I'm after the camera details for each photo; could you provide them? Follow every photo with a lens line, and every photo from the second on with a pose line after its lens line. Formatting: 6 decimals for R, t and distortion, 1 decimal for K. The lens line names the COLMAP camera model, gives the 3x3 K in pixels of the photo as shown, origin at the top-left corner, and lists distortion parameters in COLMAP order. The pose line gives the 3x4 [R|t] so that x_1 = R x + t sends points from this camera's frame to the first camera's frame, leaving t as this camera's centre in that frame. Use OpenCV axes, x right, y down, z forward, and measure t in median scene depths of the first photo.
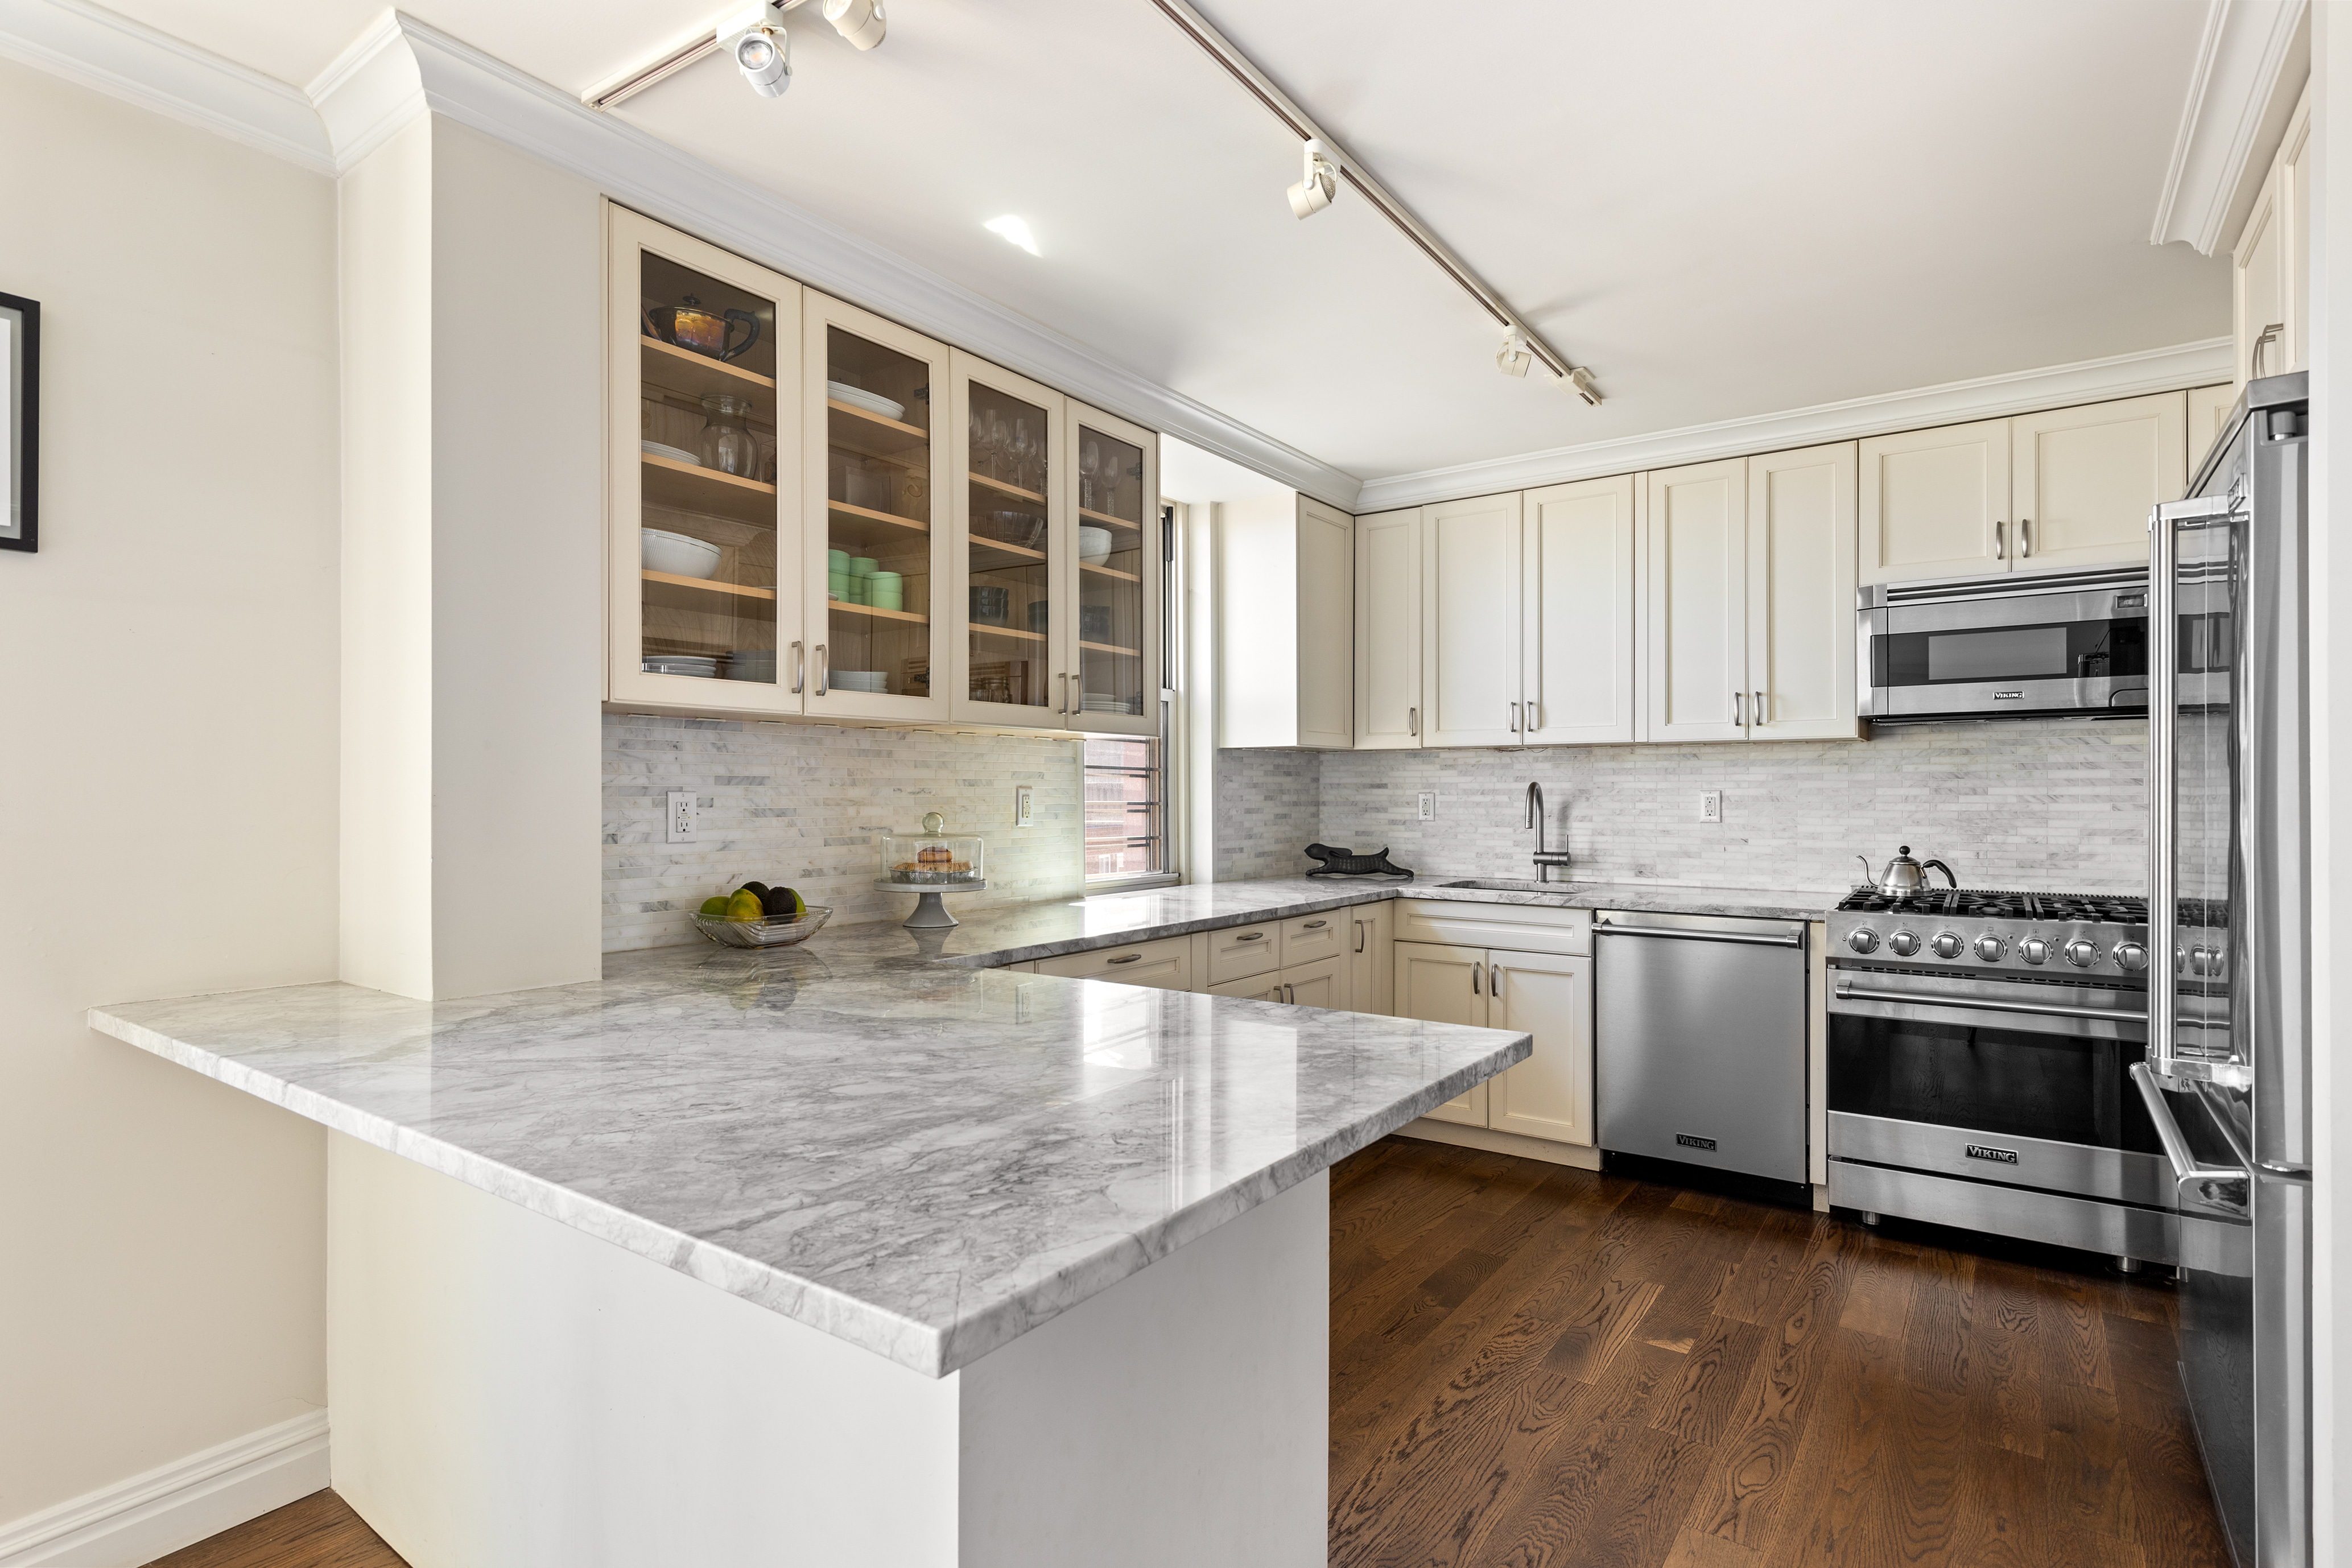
lens RADIAL K [[1162.5, 0, 1183.2], [0, 1162.5, 789.7], [0, 0, 1]] dist [0.002121, 0.000227]
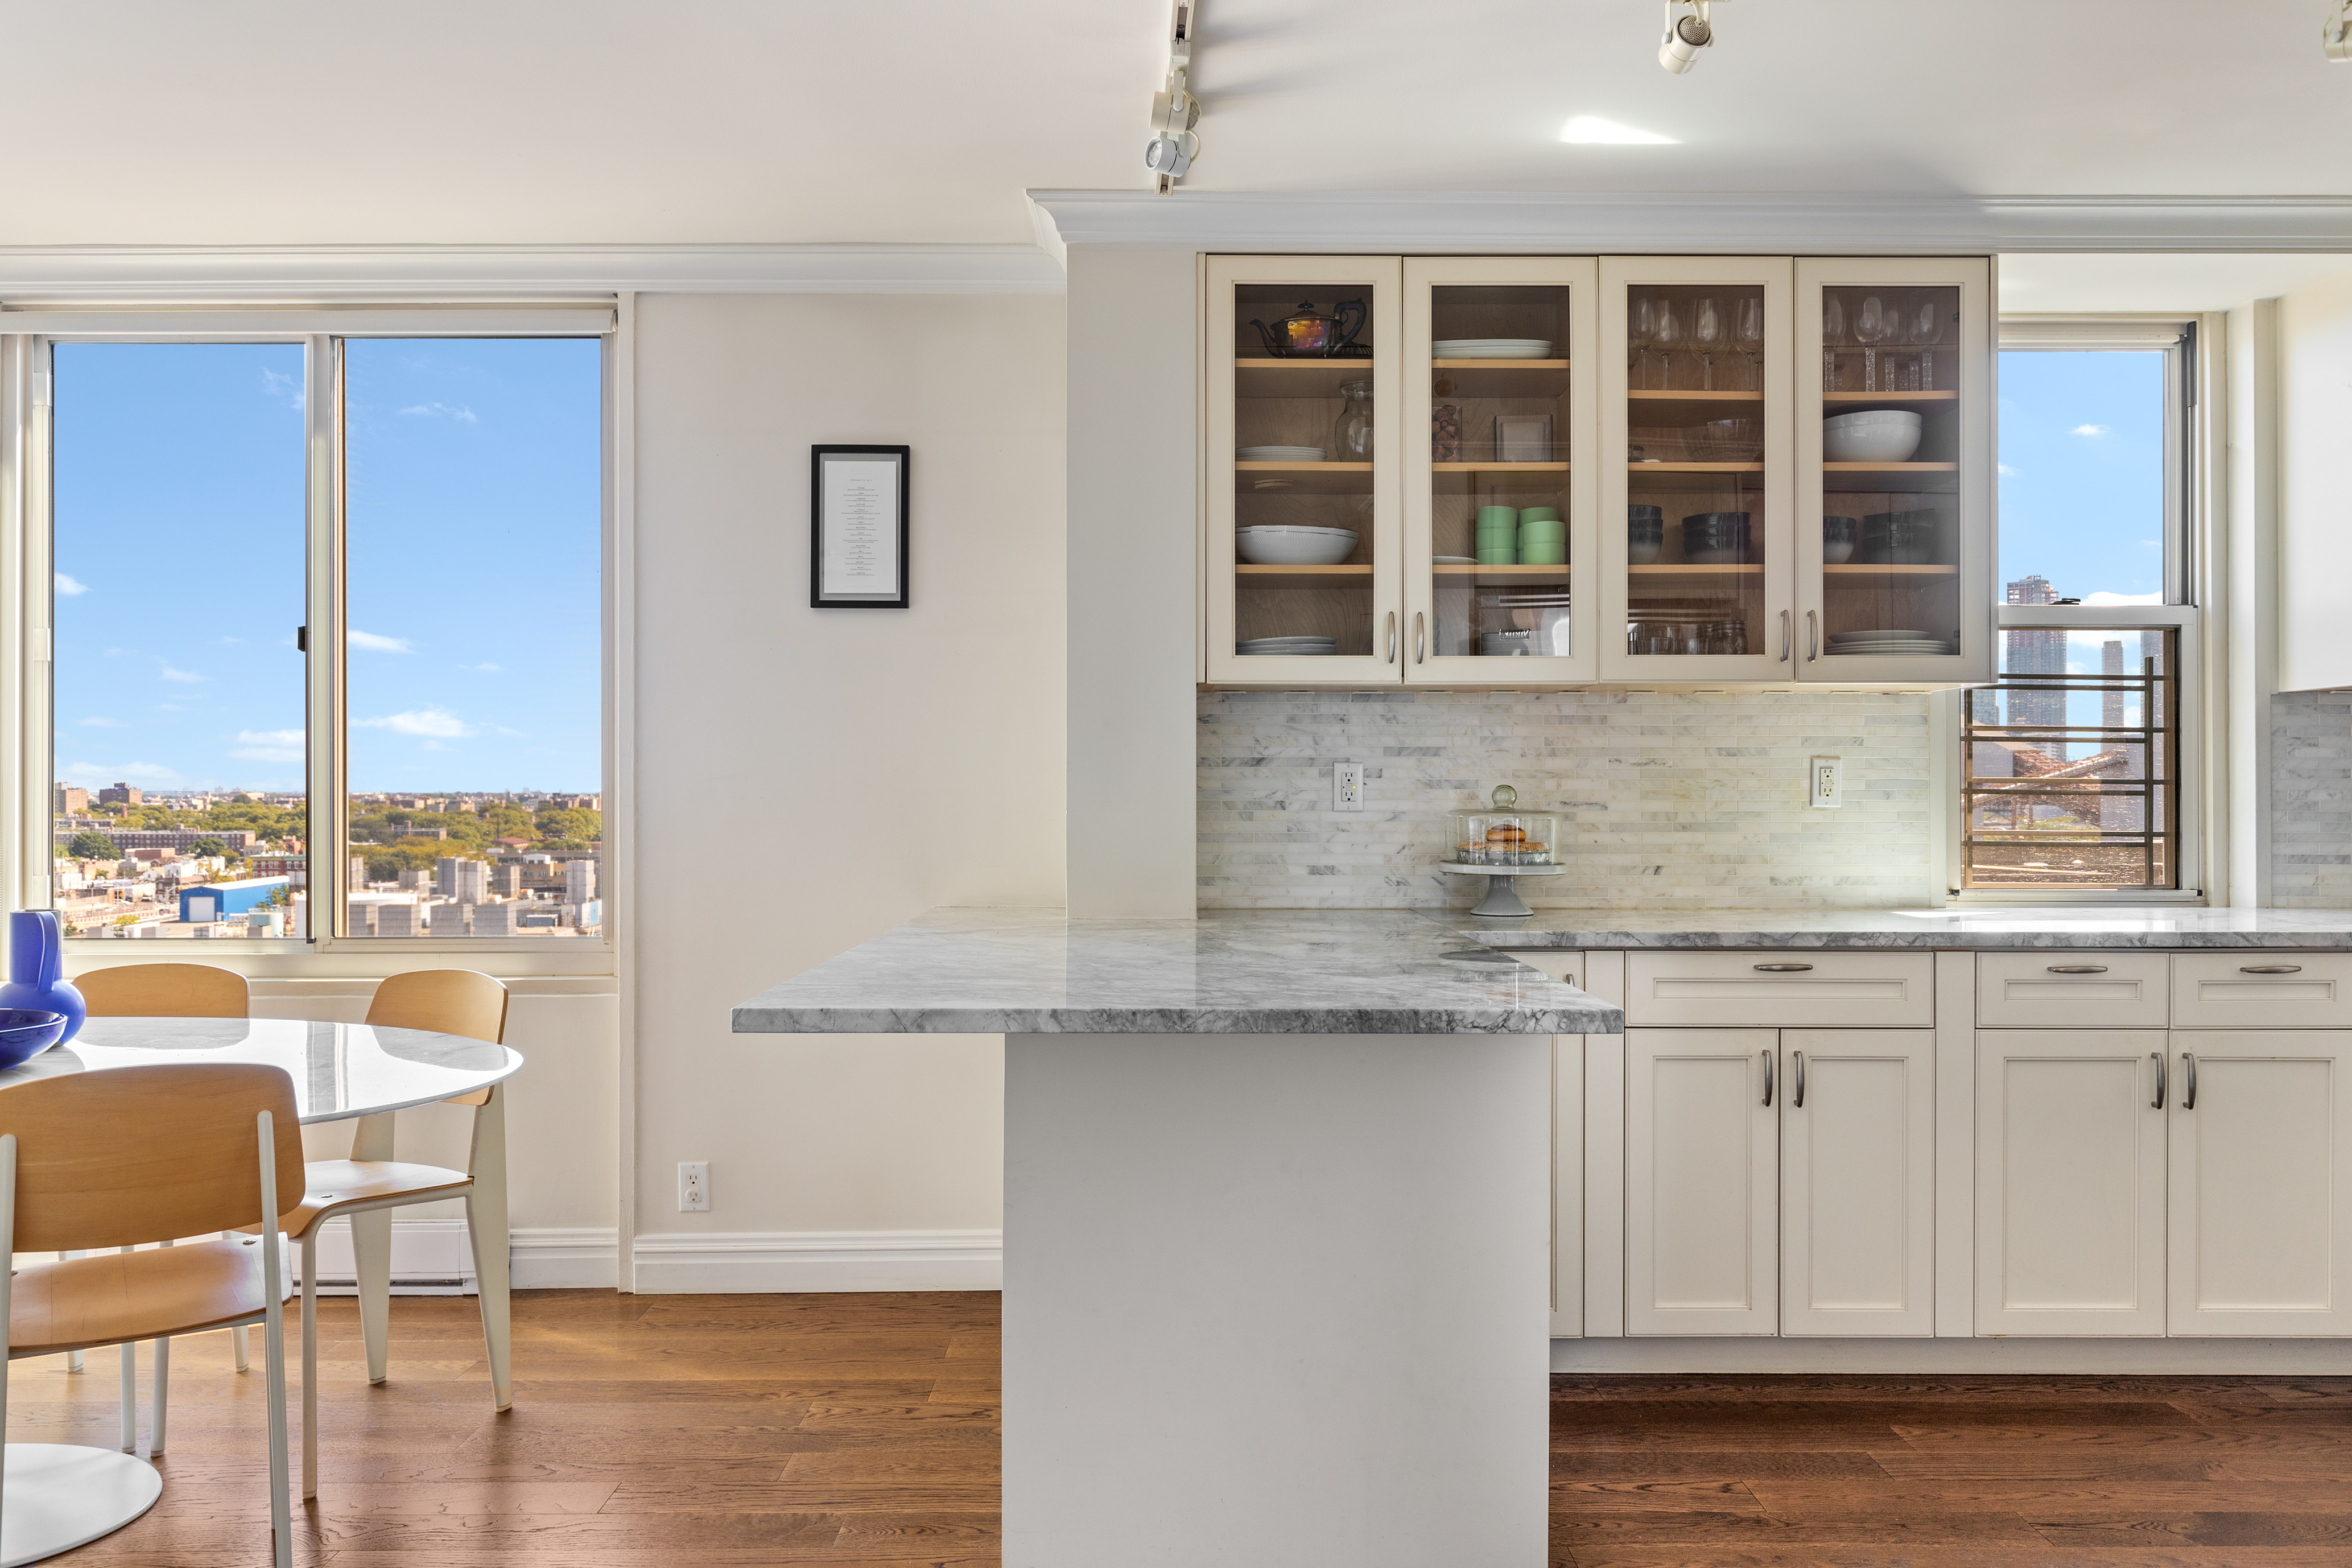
lens RADIAL K [[1728.4, 0, 1186.1], [0, 1728.4, 785.4], [0, 0, 1]] dist [0.008690, 0.004077]
pose [[0.583507, -0.004171, -0.812097, 0.635018], [0.001387, 0.999990, -0.004139, 0.024237], [0.812107, 0.001289, 0.583508, -0.021447]]
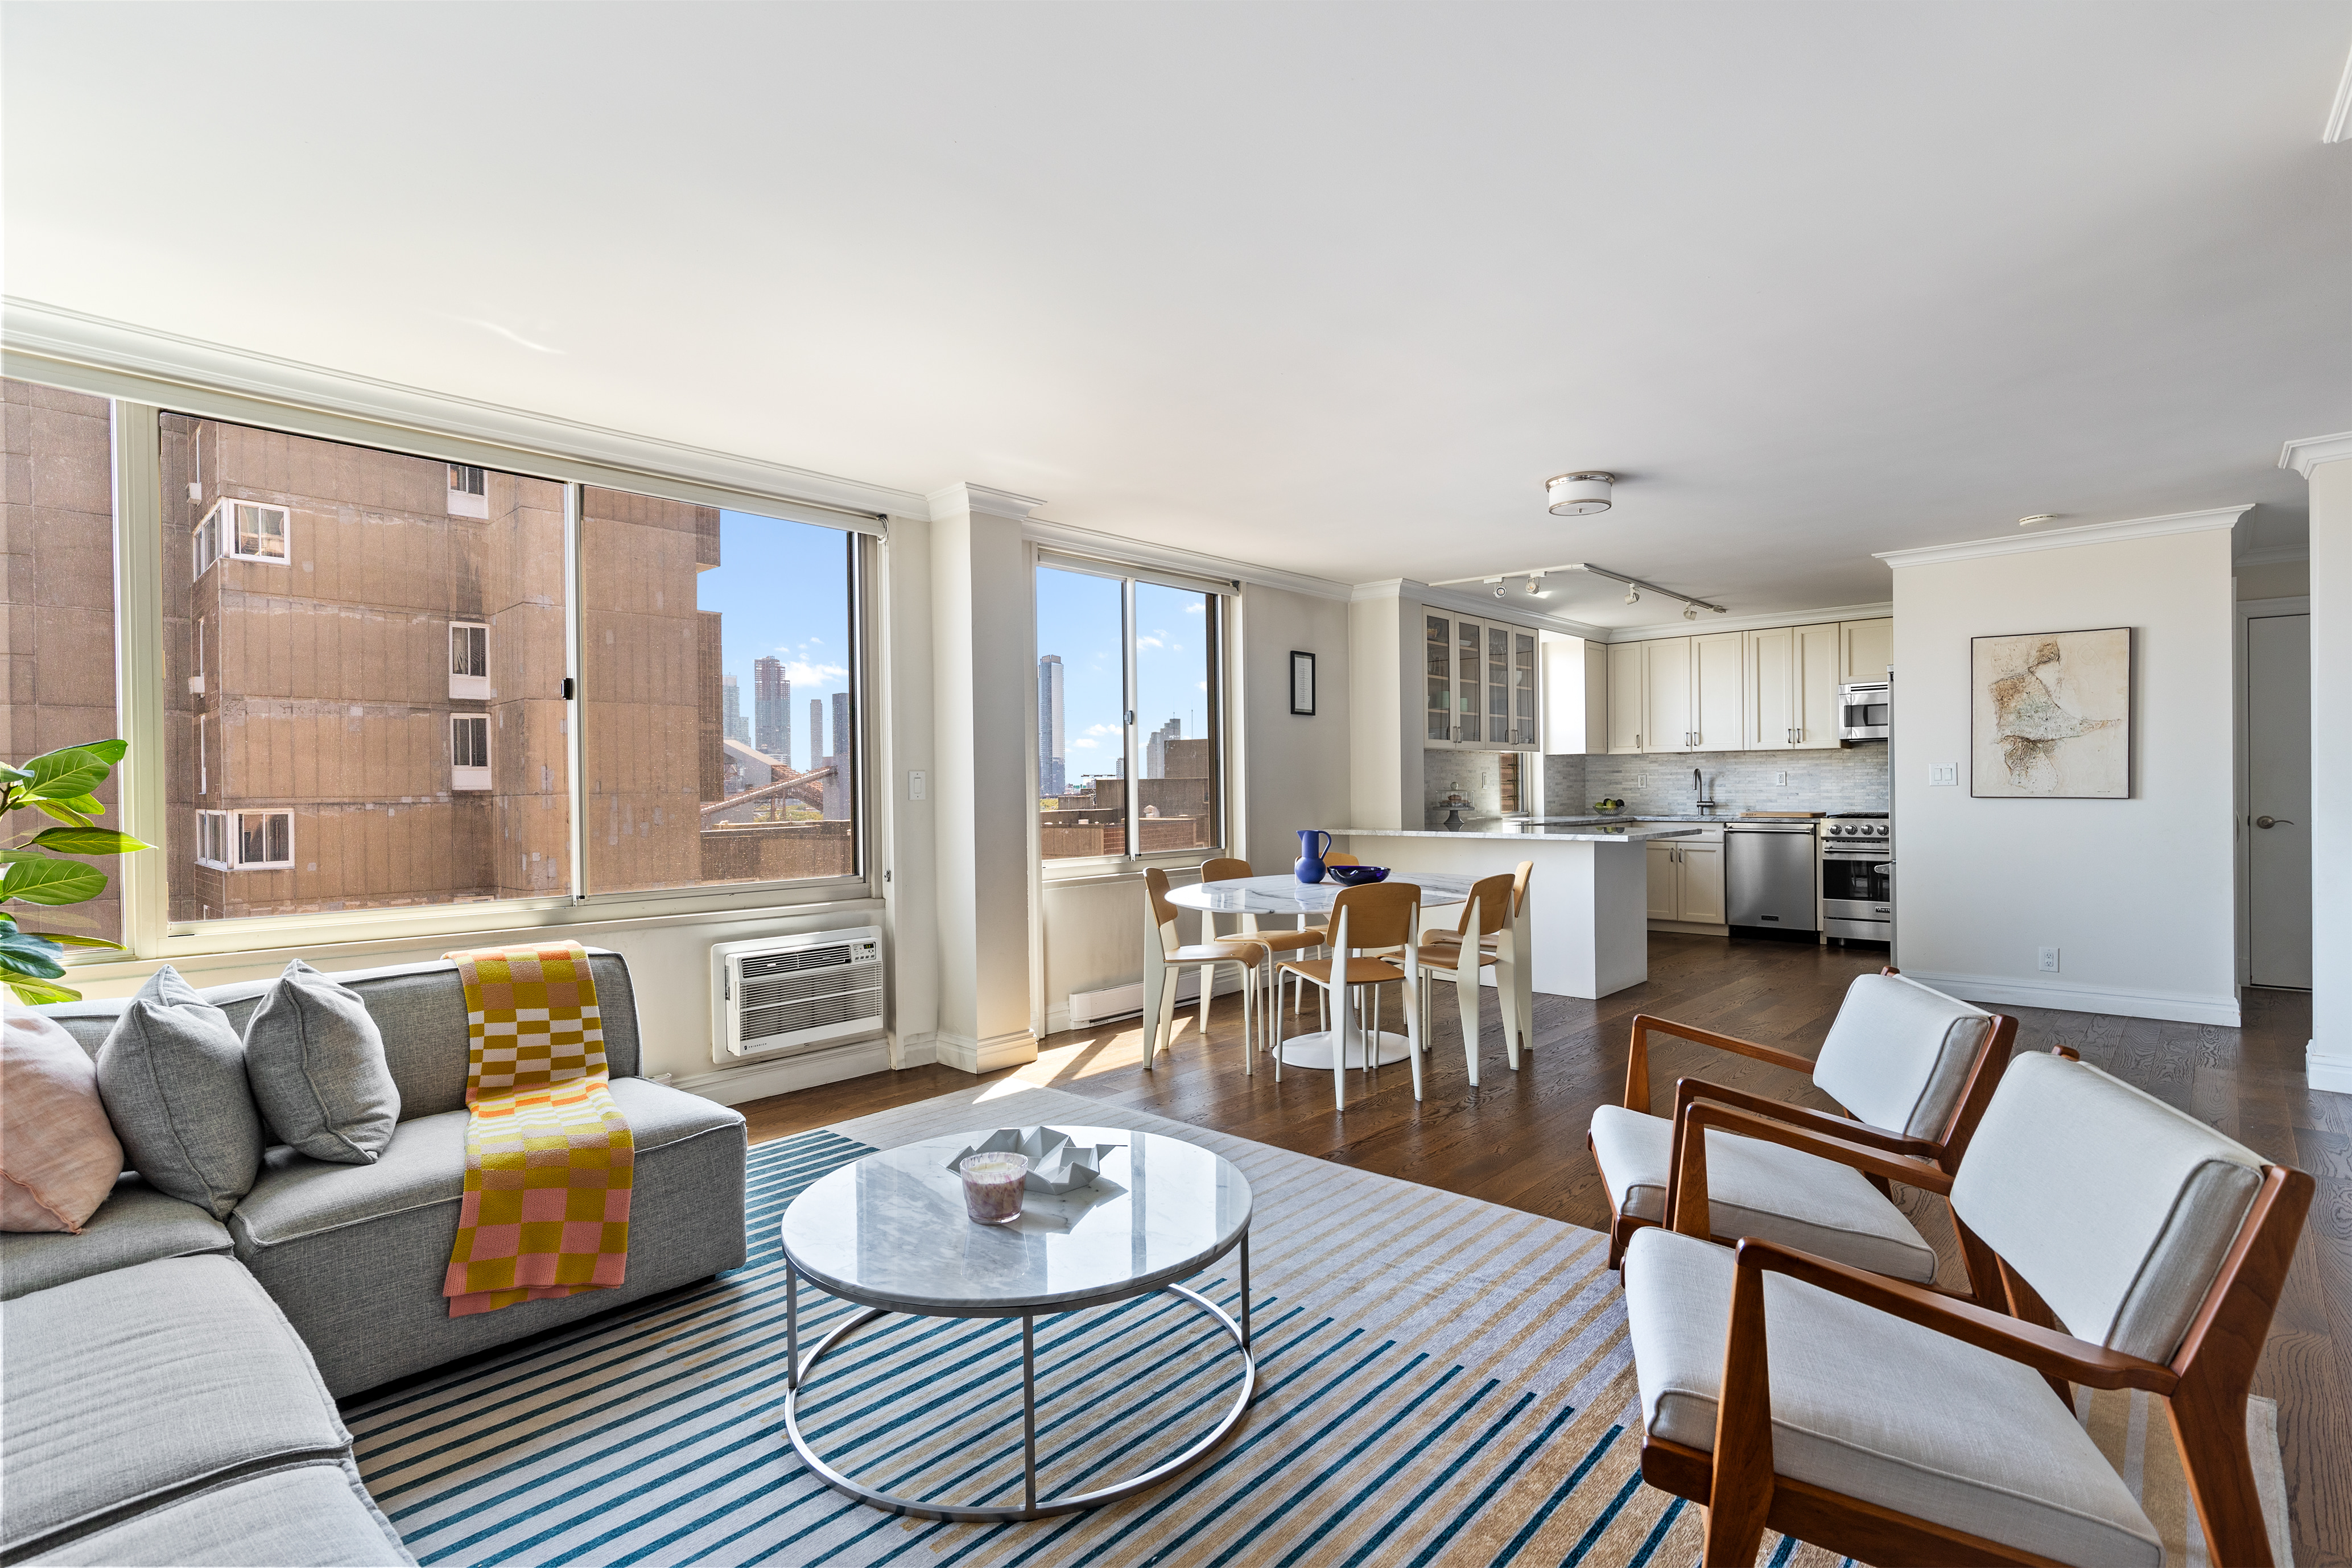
lens RADIAL K [[1129.6, 0, 1178.1], [0, 1129.6, 794.6], [0, 0, 1]] dist [-0.000094, 0.002057]
pose [[0.992216, -0.008673, -0.124227, -0.565004], [0.009904, 0.999908, 0.009294, 0.017952], [0.124135, -0.010452, 0.992210, -1.721811]]
